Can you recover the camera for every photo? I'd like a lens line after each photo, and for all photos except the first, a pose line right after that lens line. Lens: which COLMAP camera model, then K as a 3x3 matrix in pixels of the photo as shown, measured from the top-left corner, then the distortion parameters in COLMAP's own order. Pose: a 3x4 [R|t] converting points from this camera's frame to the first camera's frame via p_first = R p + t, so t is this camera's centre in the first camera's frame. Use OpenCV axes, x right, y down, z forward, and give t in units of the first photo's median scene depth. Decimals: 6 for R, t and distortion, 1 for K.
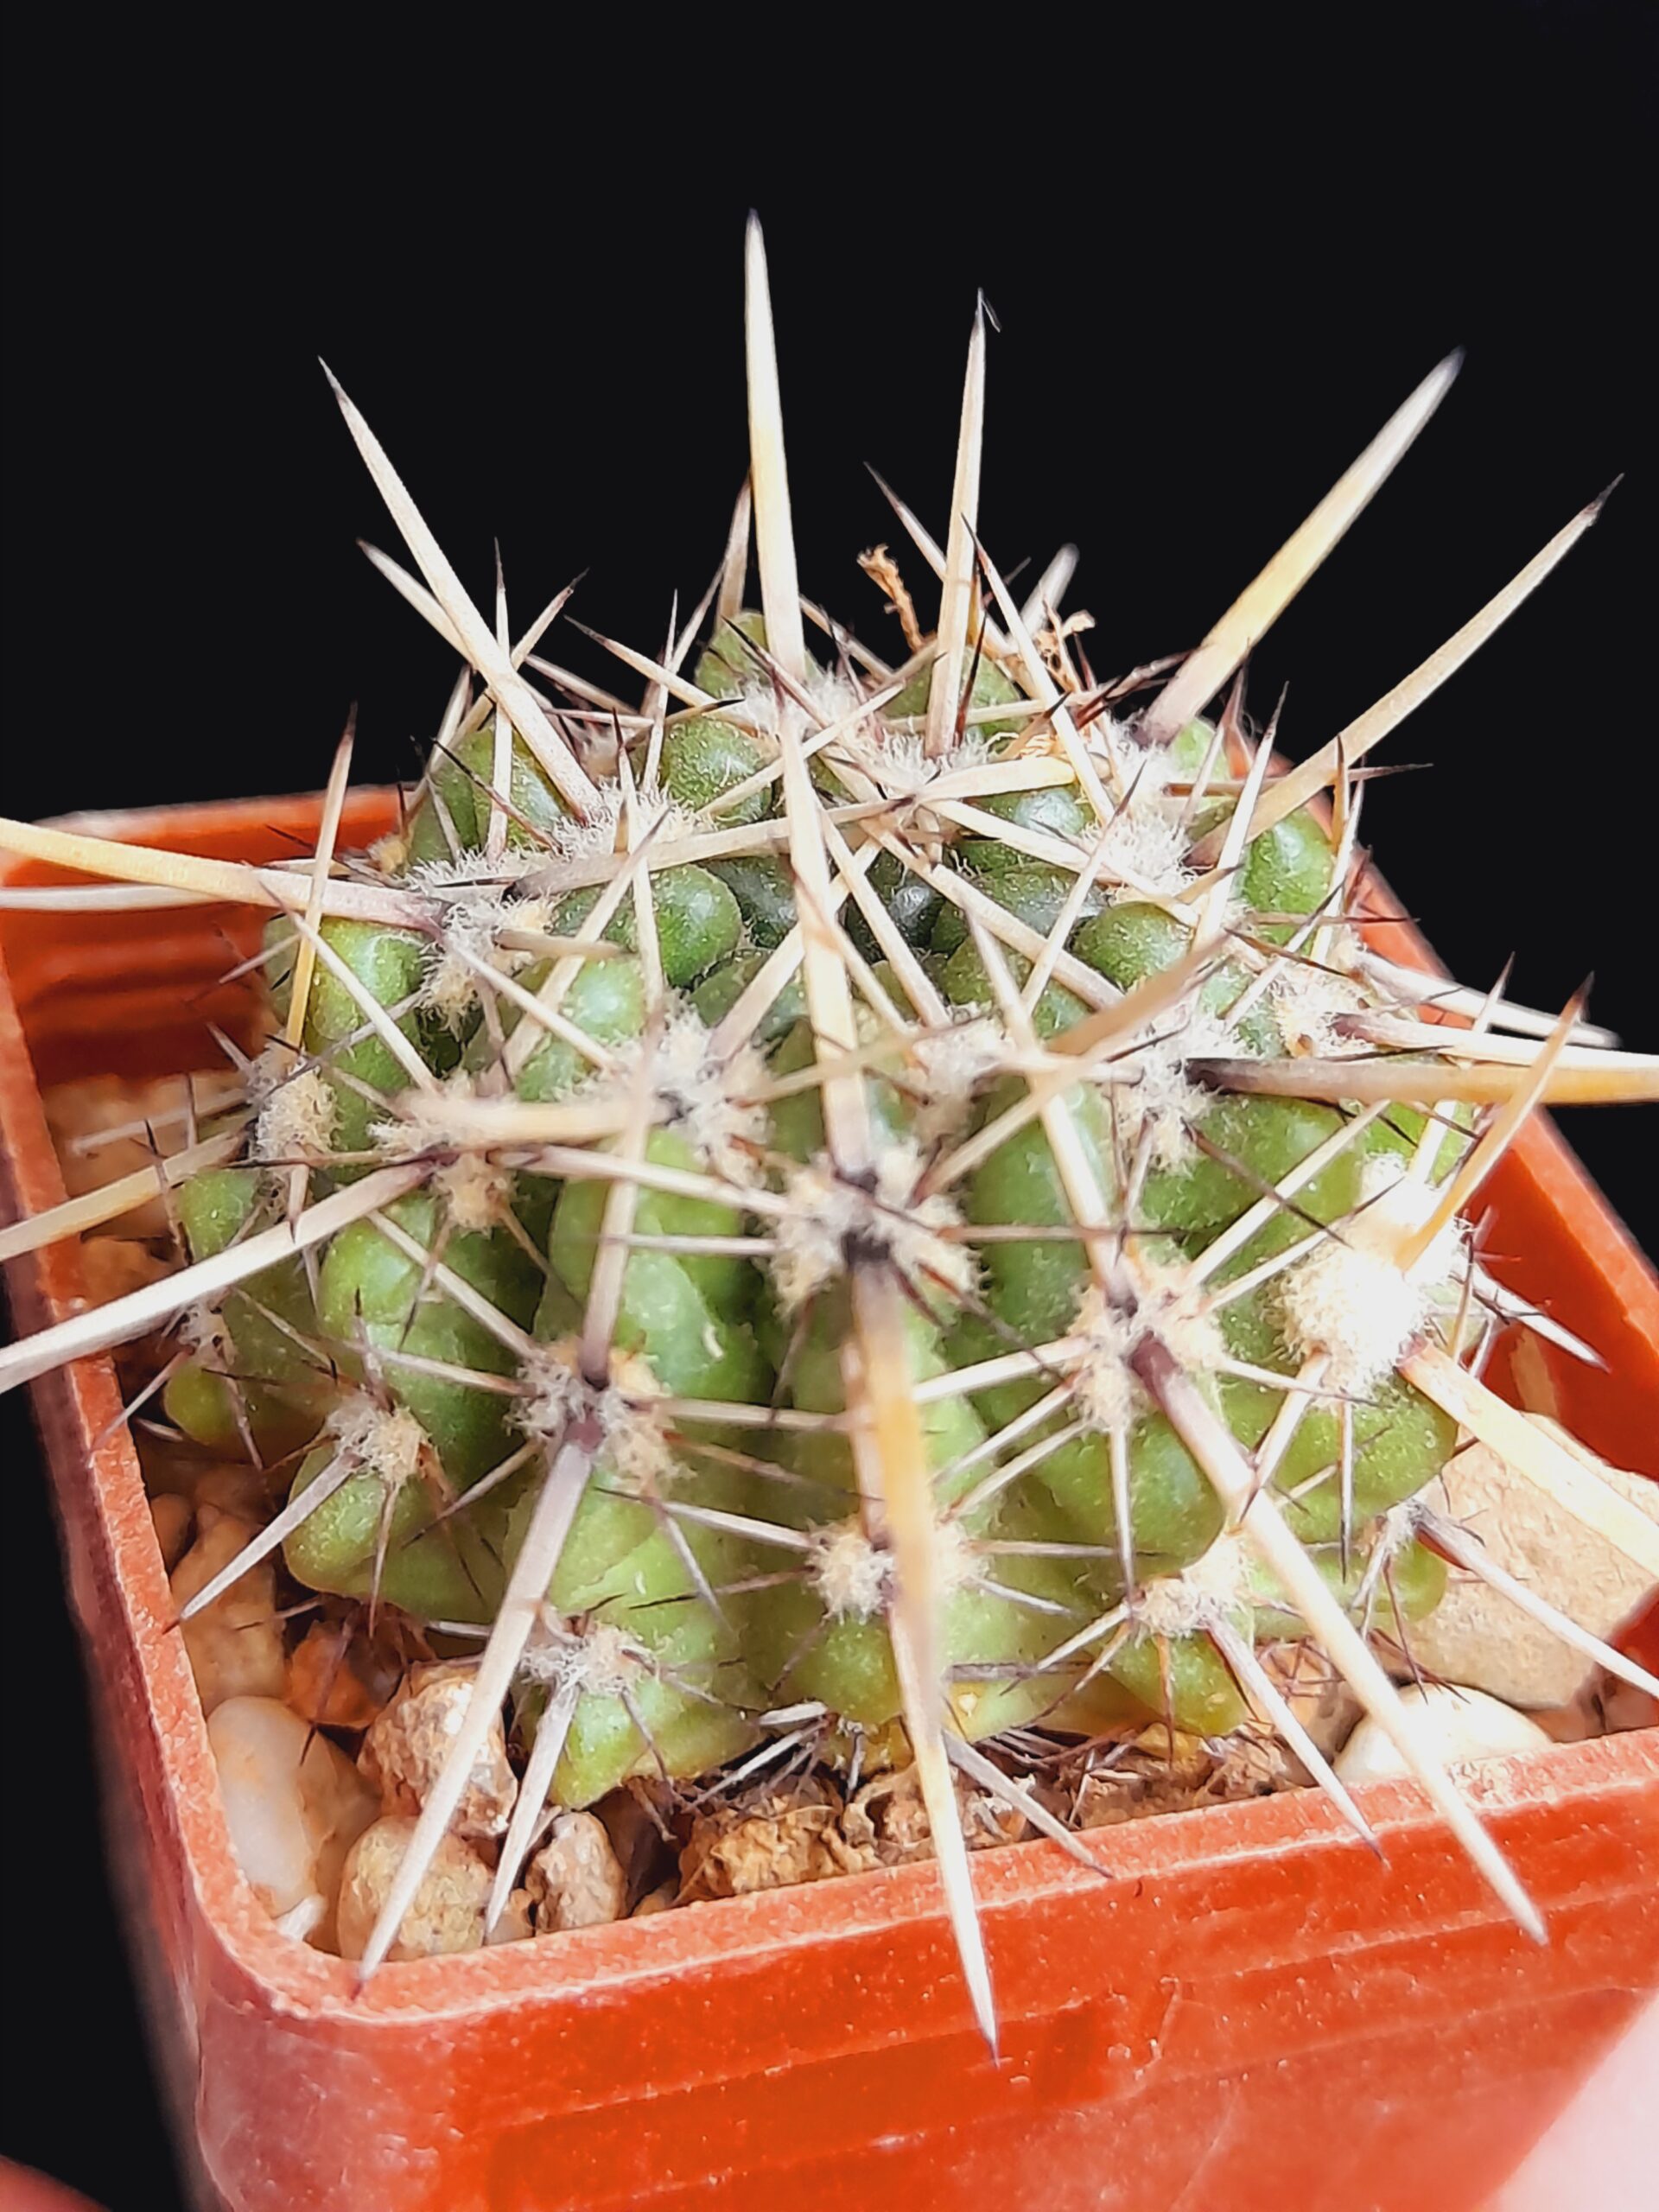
lens RADIAL K [[1912.4, 0, 818.3], [0, 1912.4, 1105.4], [0, 0, 1]] dist [0.000615, -0.007591]
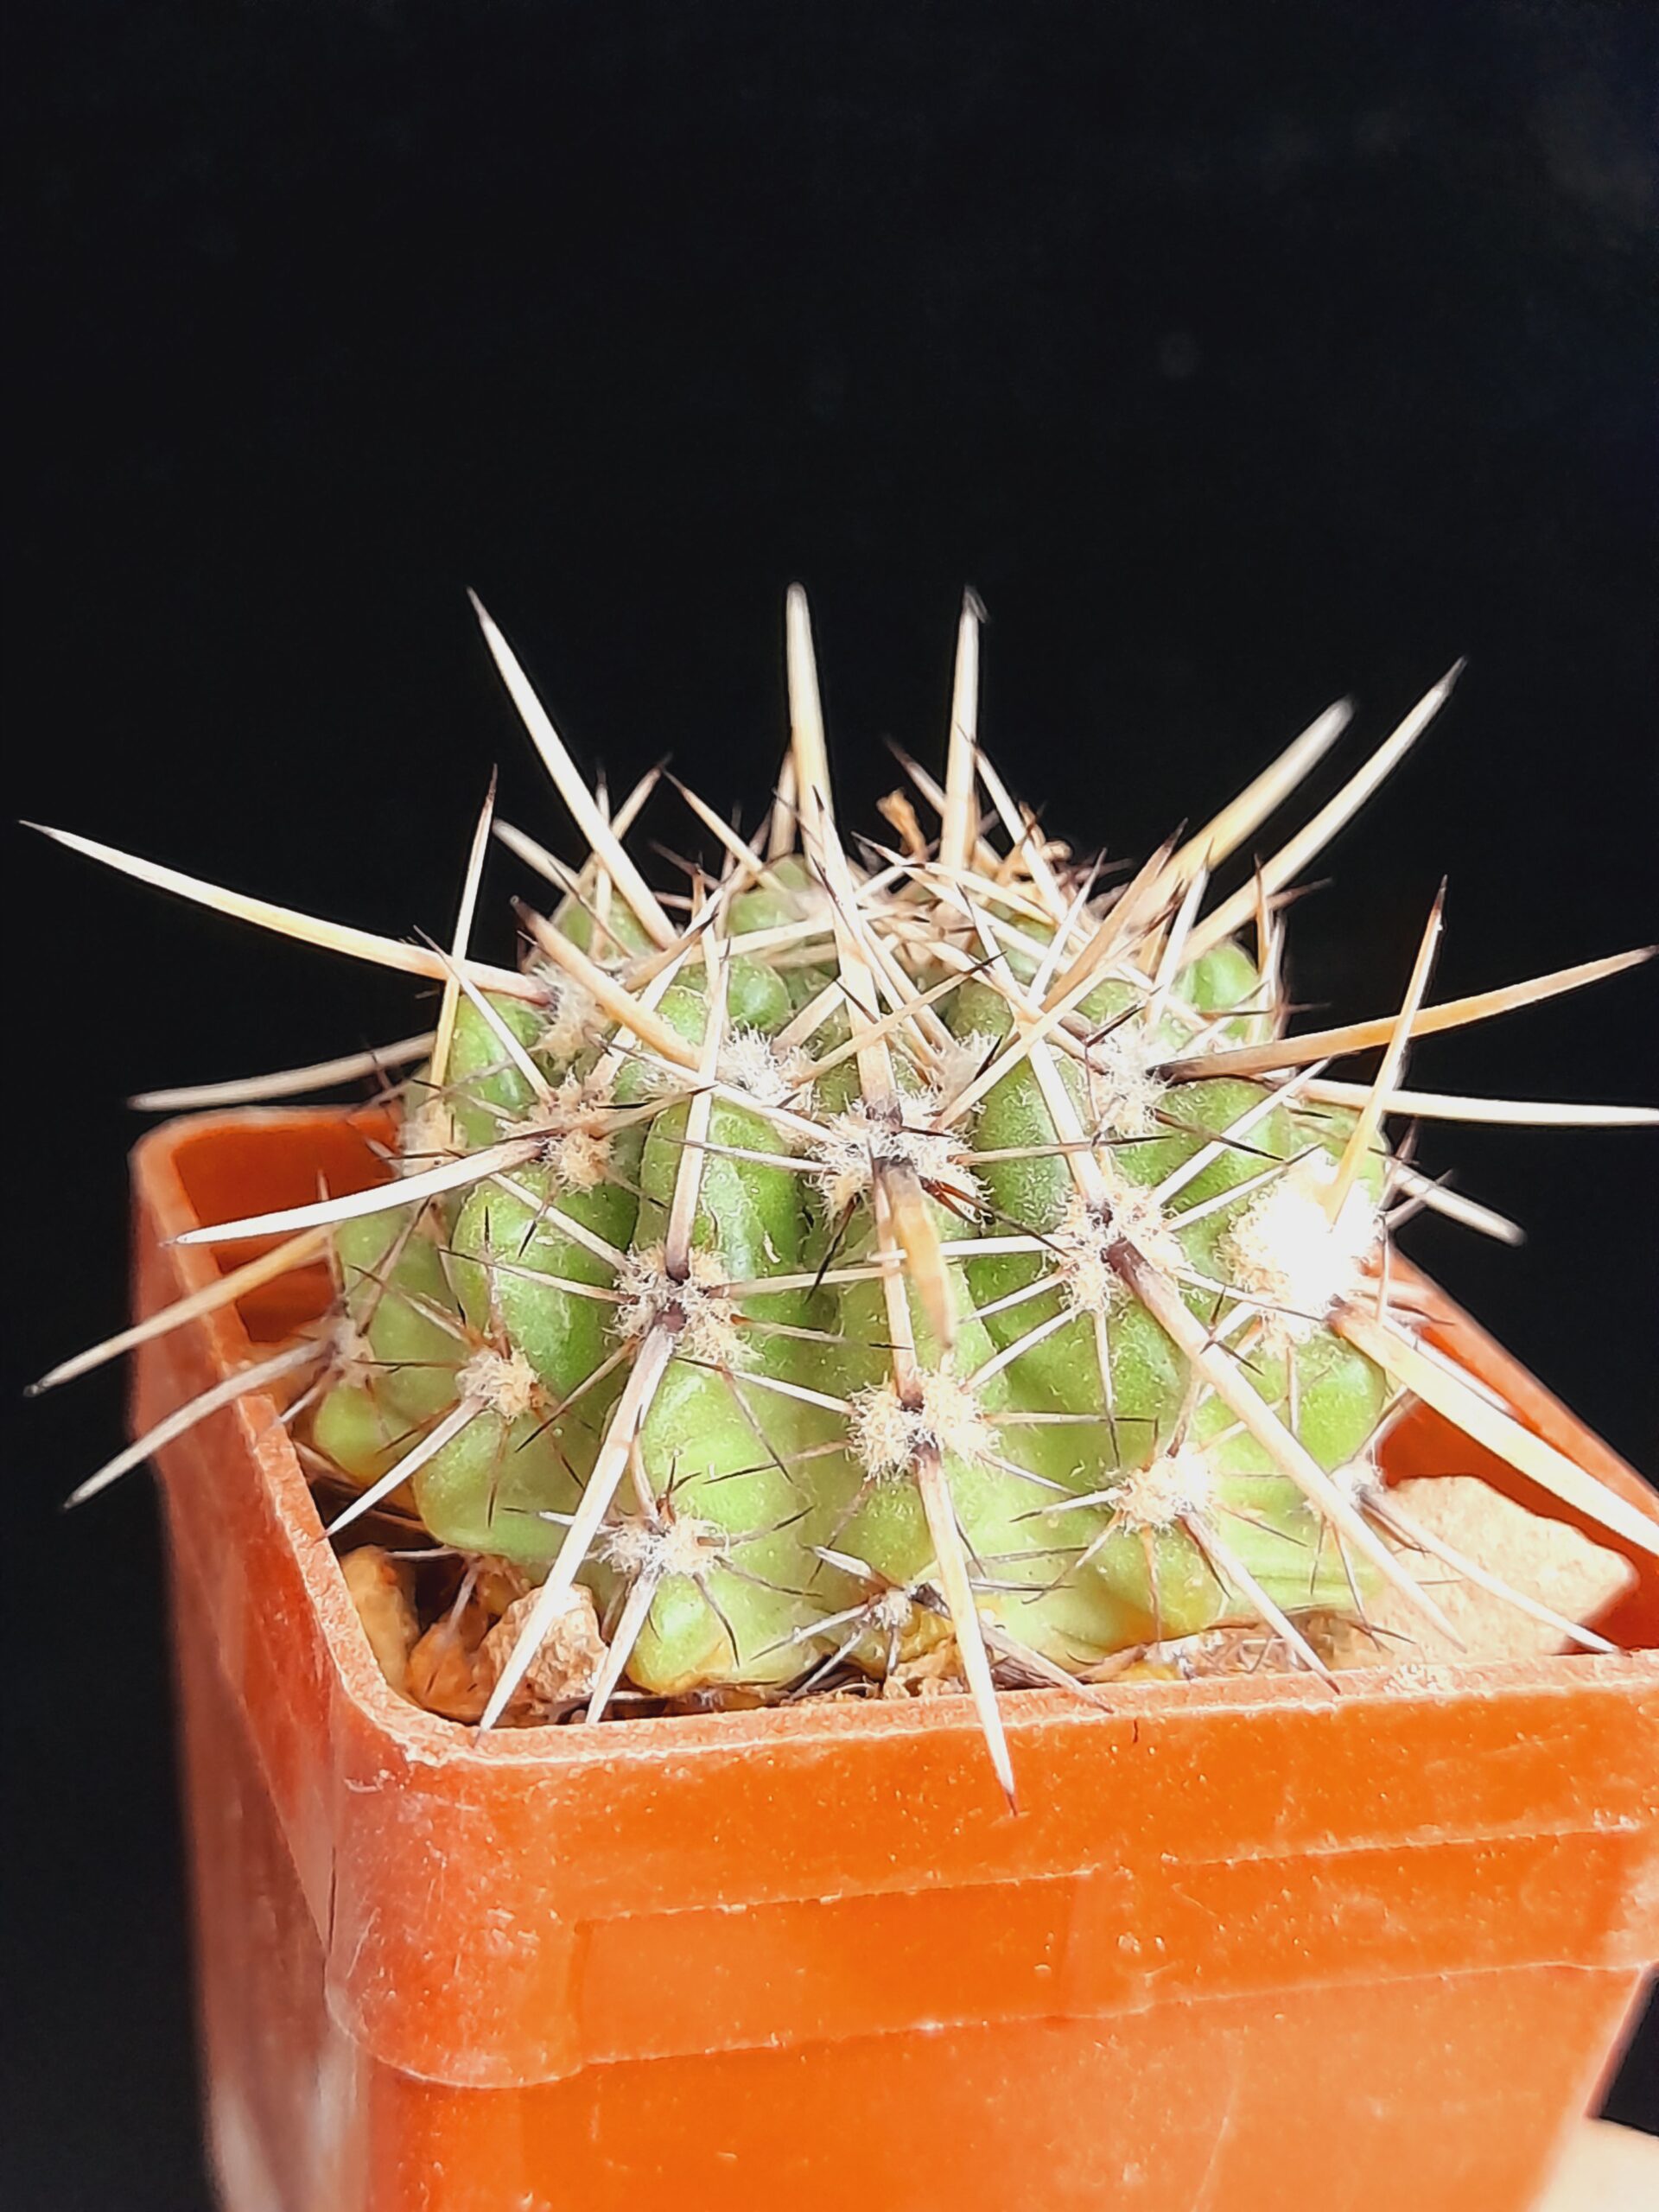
lens RADIAL K [[1608.8, 0, 841.8], [0, 1608.8, 1106.4], [0, 0, 1]] dist [0.003356, 0.001370]
pose [[0.999882, -0.014265, -0.005647, -0.002210], [0.013075, 0.984870, -0.172802, 0.202862], [0.008026, 0.172708, 0.984940, -0.045466]]
